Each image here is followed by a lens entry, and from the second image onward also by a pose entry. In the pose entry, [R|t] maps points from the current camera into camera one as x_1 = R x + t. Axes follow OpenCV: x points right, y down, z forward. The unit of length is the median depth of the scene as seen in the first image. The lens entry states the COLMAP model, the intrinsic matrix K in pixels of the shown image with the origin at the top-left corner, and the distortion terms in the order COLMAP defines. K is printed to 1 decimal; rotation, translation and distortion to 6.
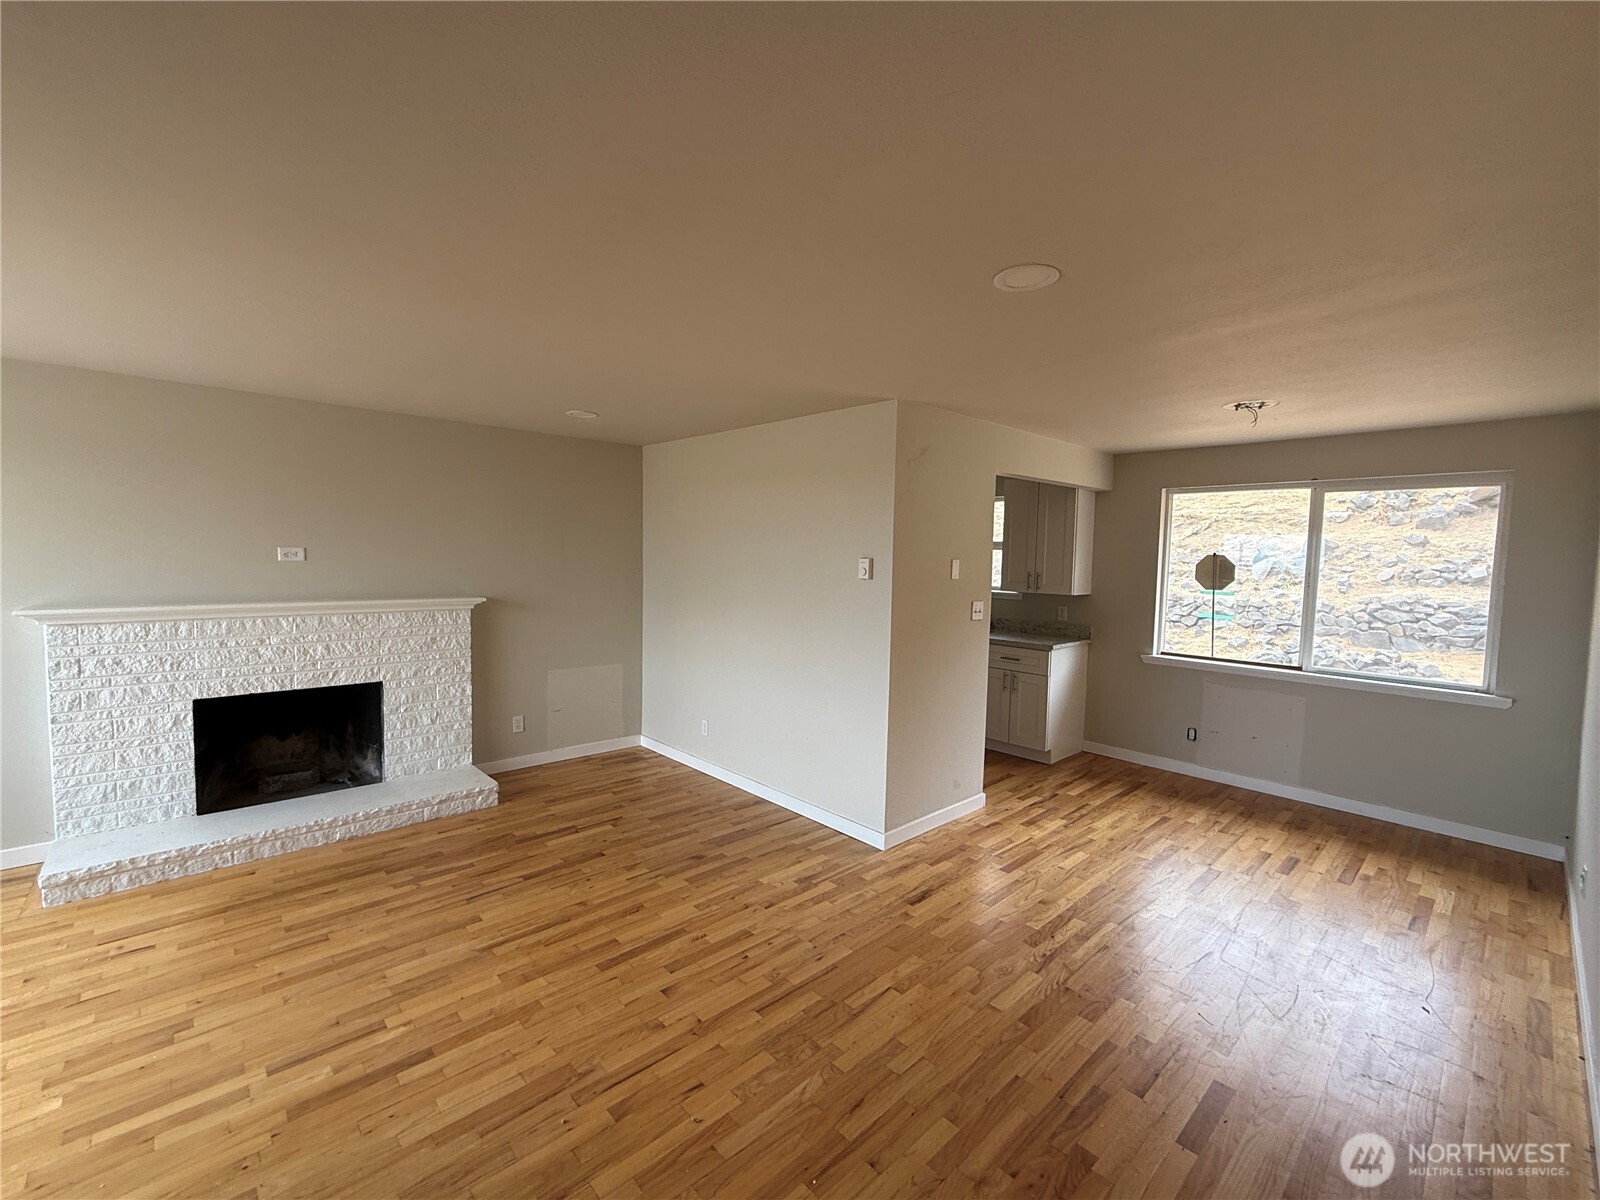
lens RADIAL K [[673.5, 0, 799.7], [0, 673.5, 599.6], [0, 0, 1]] dist [0.000435, 0.000111]
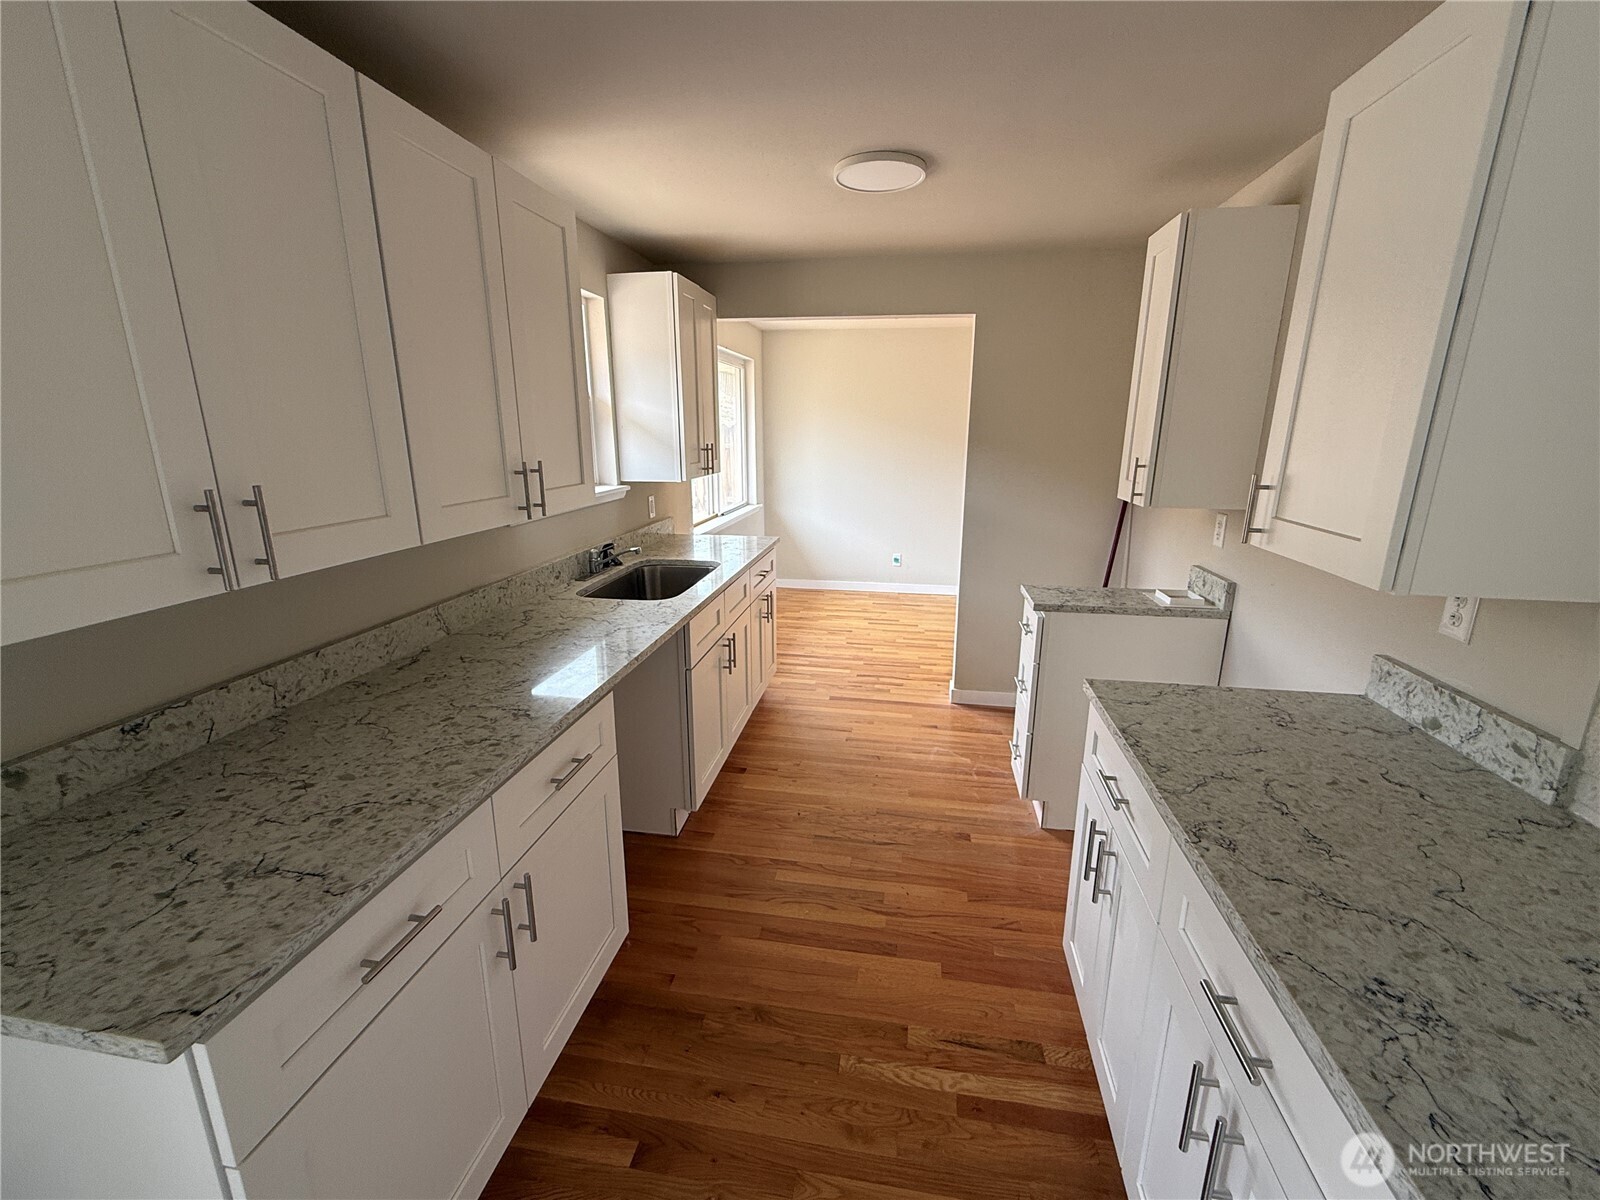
lens RADIAL K [[673.5, 0, 800.0], [0, 673.5, 598.5], [0, 0, 1]] dist [0.000435, 0.000111]
pose [[-0.608798, -0.217250, 0.762999, -0.343631], [0.040438, 0.952025, 0.303338, -0.137469], [-0.792294, 0.215526, -0.570805, 1.986195]]
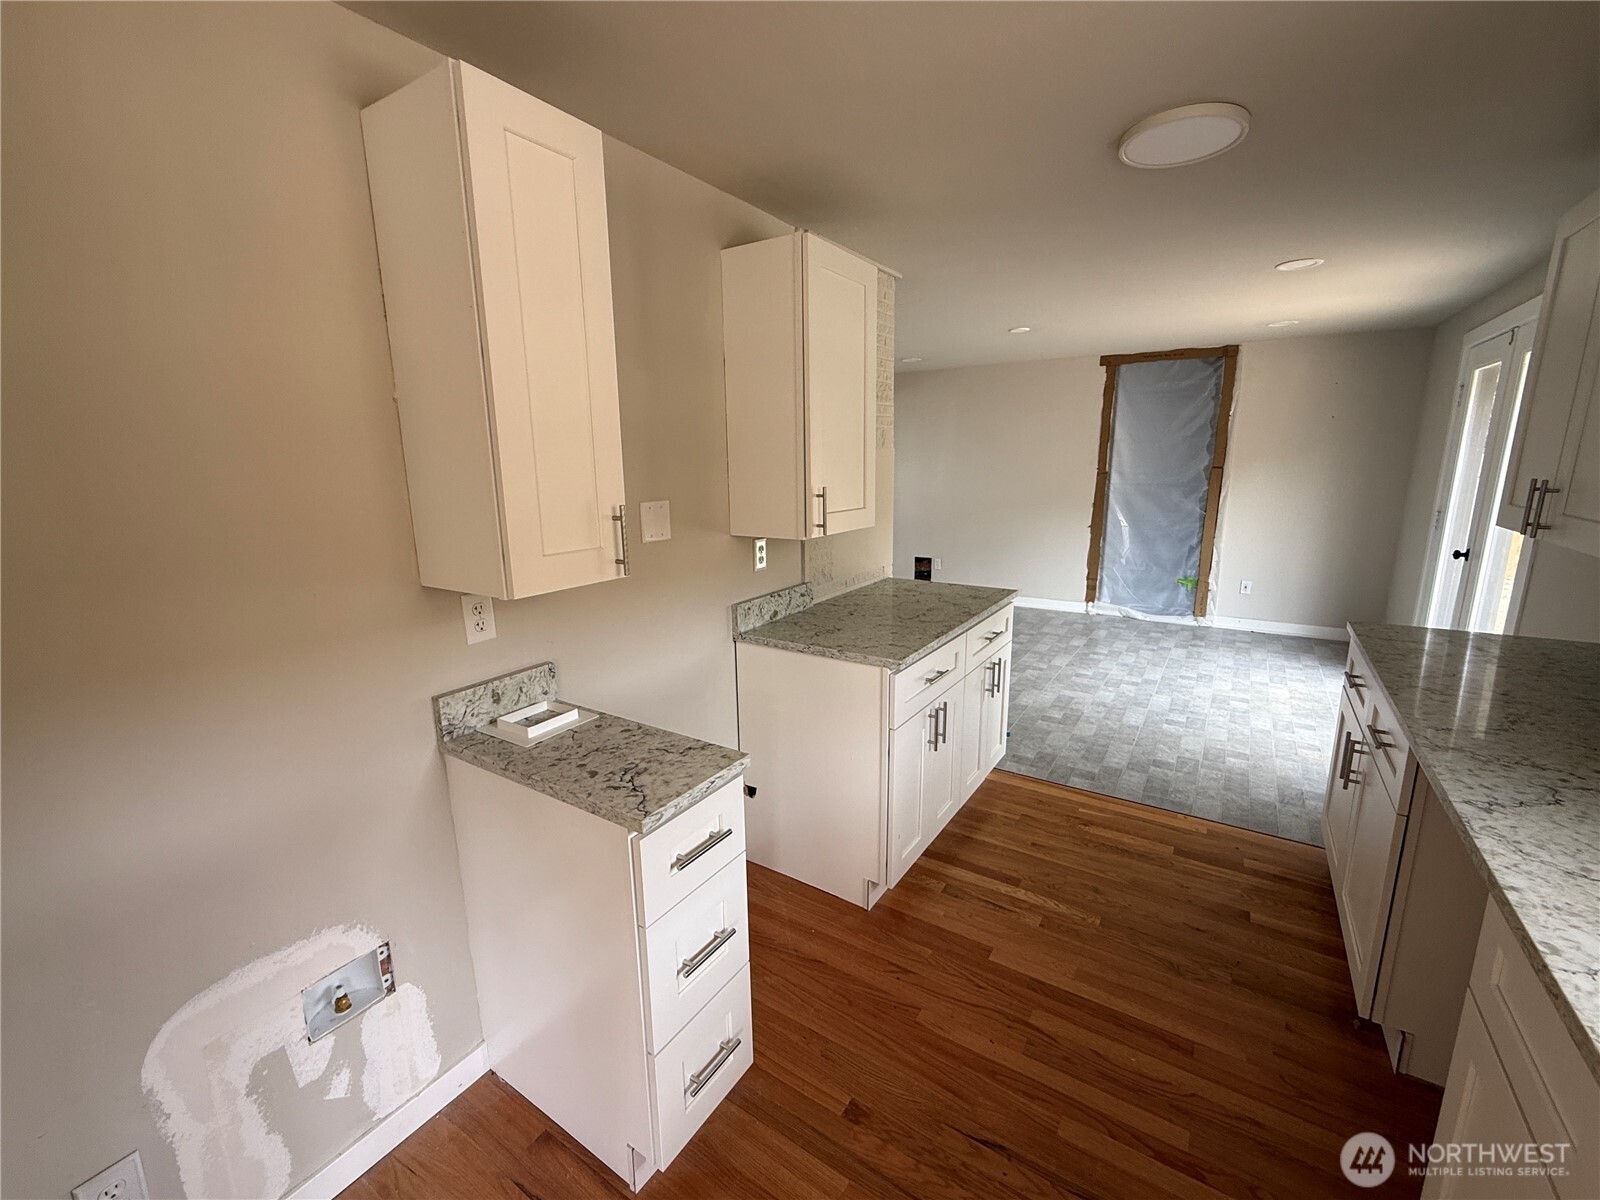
lens RADIAL K [[673.5, 0, 799.5], [0, 673.5, 598.9], [0, 0, 1]] dist [0.000435, 0.000111]
pose [[0.240806, 0.178346, -0.954047, 0.408373], [-0.047671, 0.983959, 0.171905, -0.076601], [0.969402, 0.004085, 0.245445, 1.336367]]
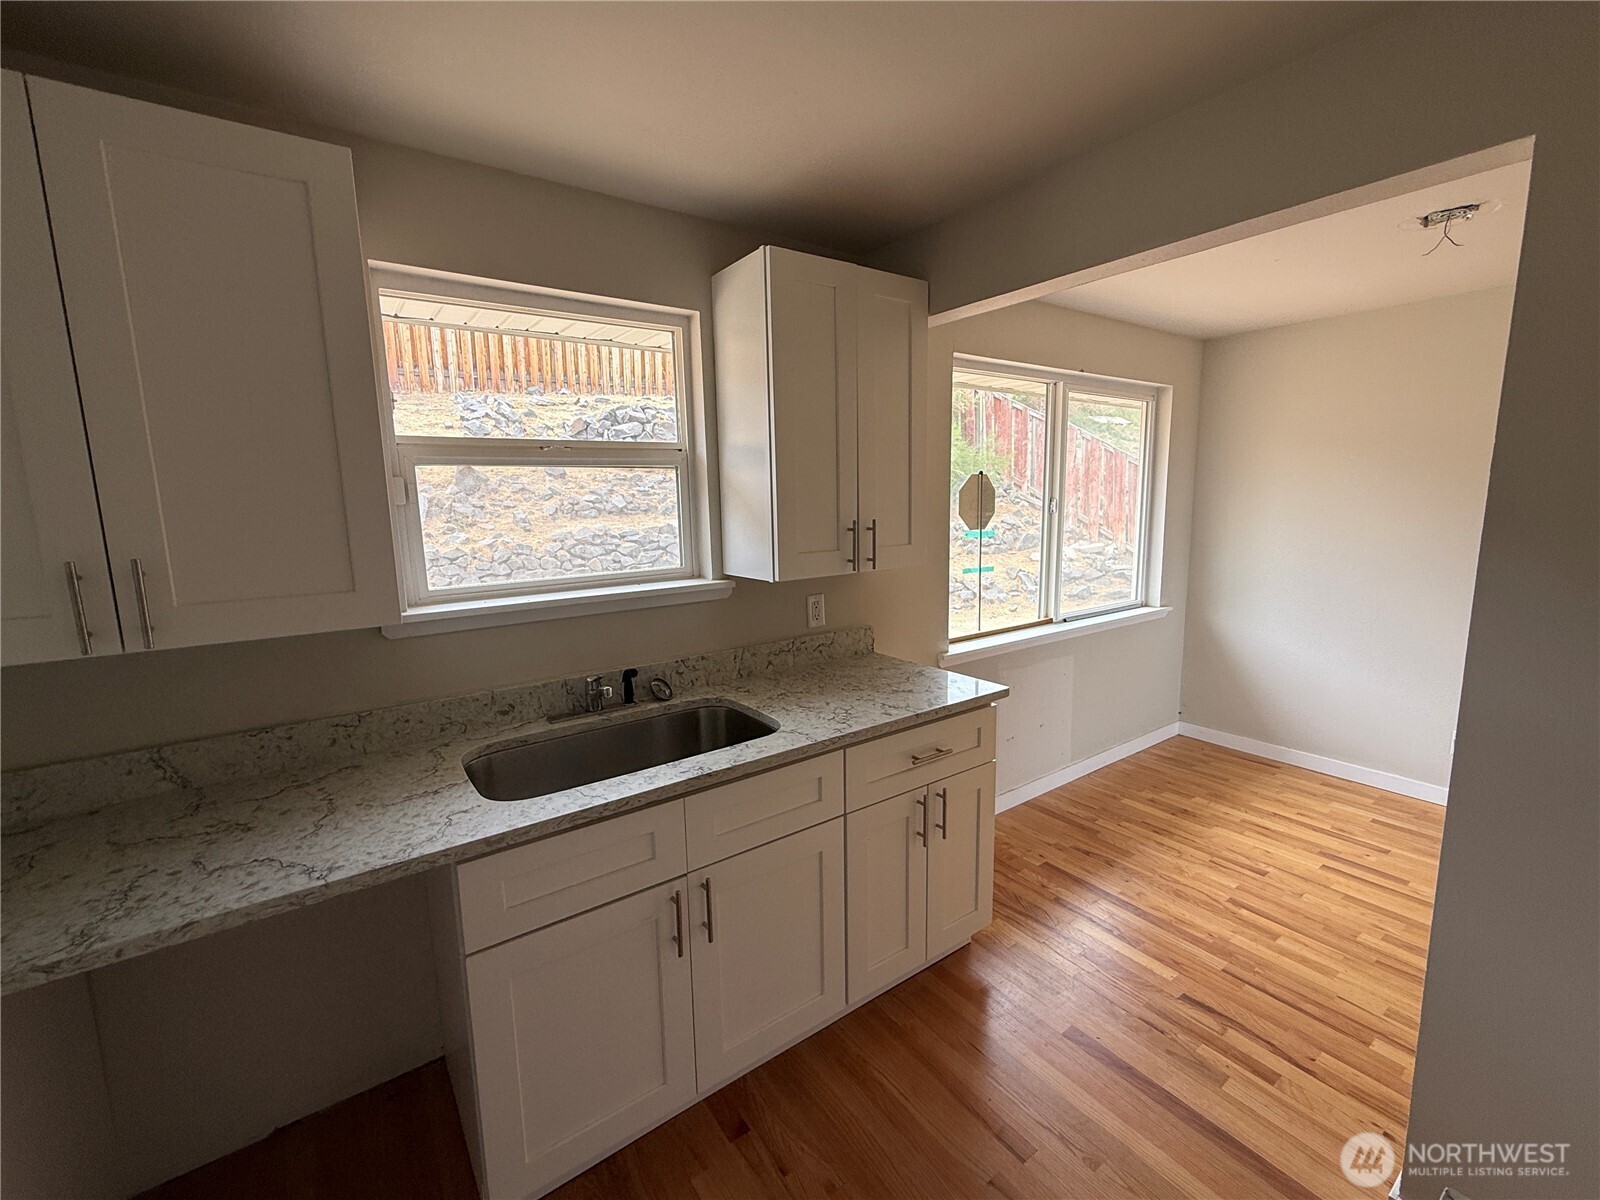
lens RADIAL K [[673.5, 0, 800.2], [0, 673.5, 597.9], [0, 0, 1]] dist [0.000435, 0.000111]
pose [[0.130036, -0.171151, 0.976626, -0.065480], [0.089382, 0.983002, 0.160368, -0.093264], [-0.987472, 0.066439, 0.143123, 1.467199]]
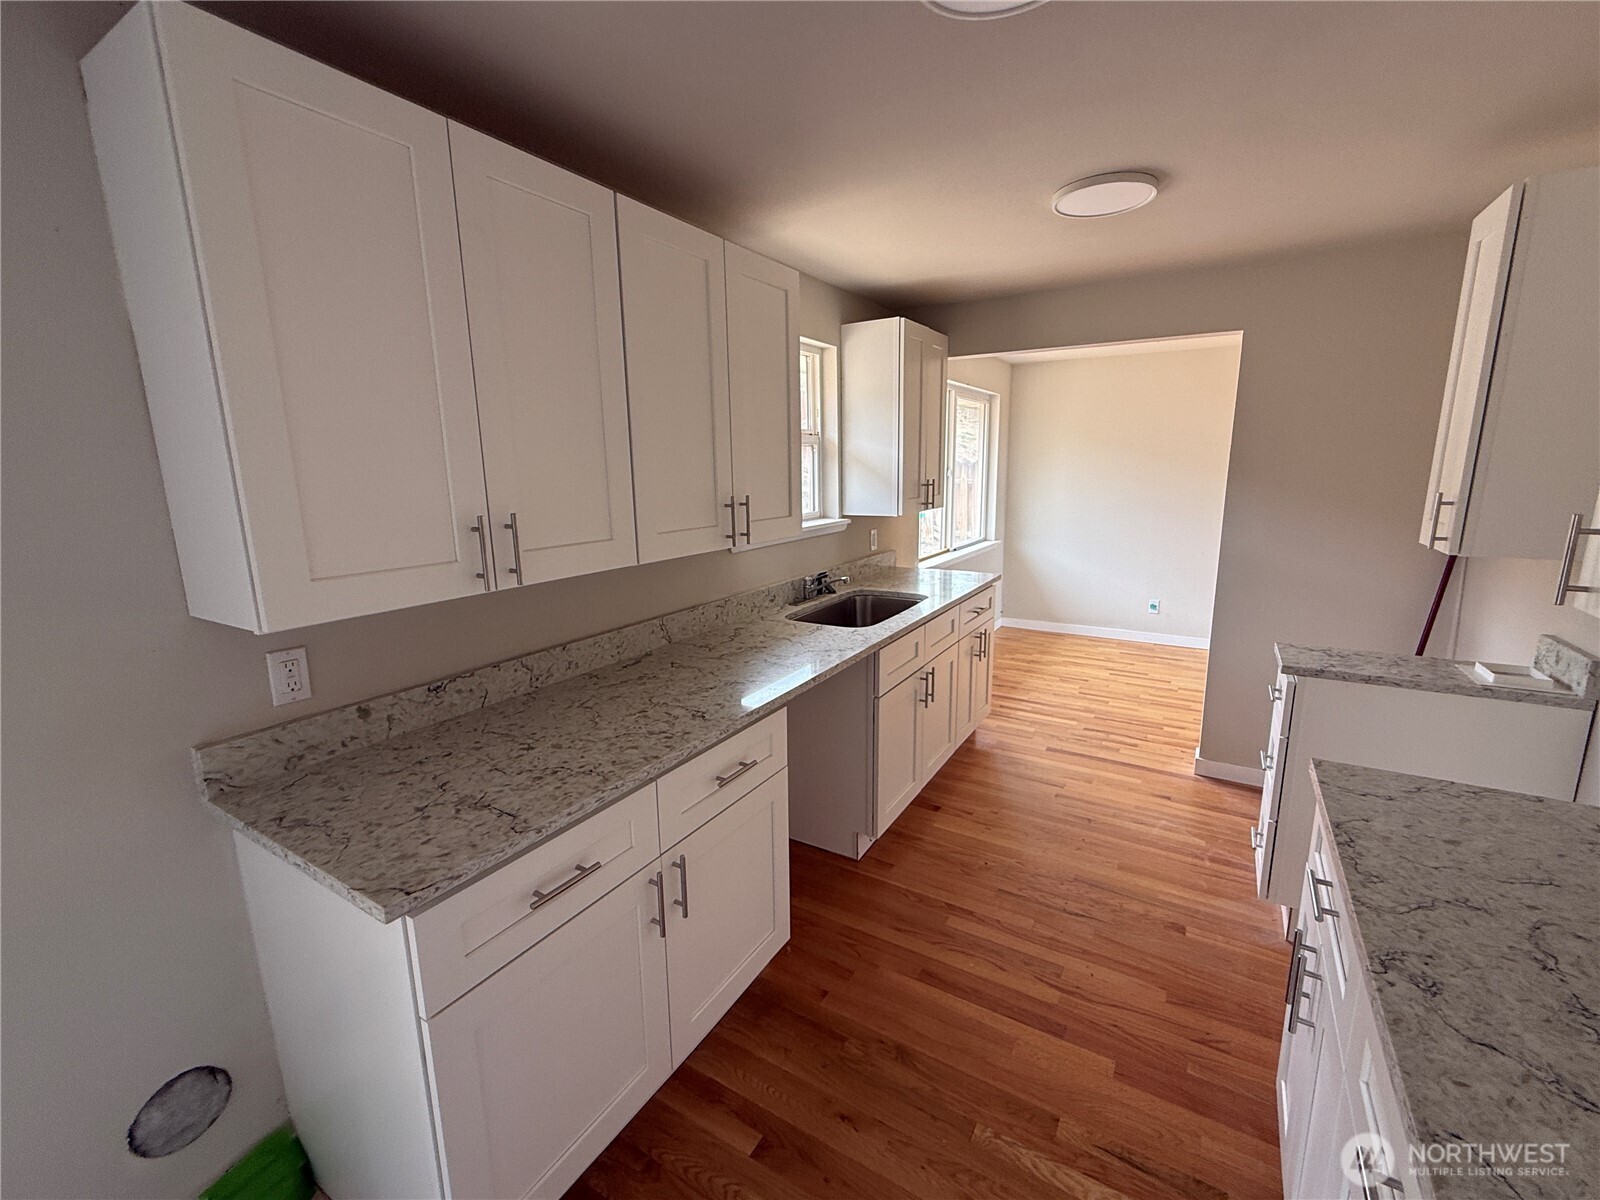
lens RADIAL K [[673.5, 0, 799.2], [0, 673.5, 598.7], [0, 0, 1]] dist [0.000435, 0.000111]
pose [[-0.268786, -0.204490, 0.941243, -0.386206], [0.075614, 0.969708, 0.232267, -0.134839], [-0.960227, 0.133601, -0.245182, 1.937534]]
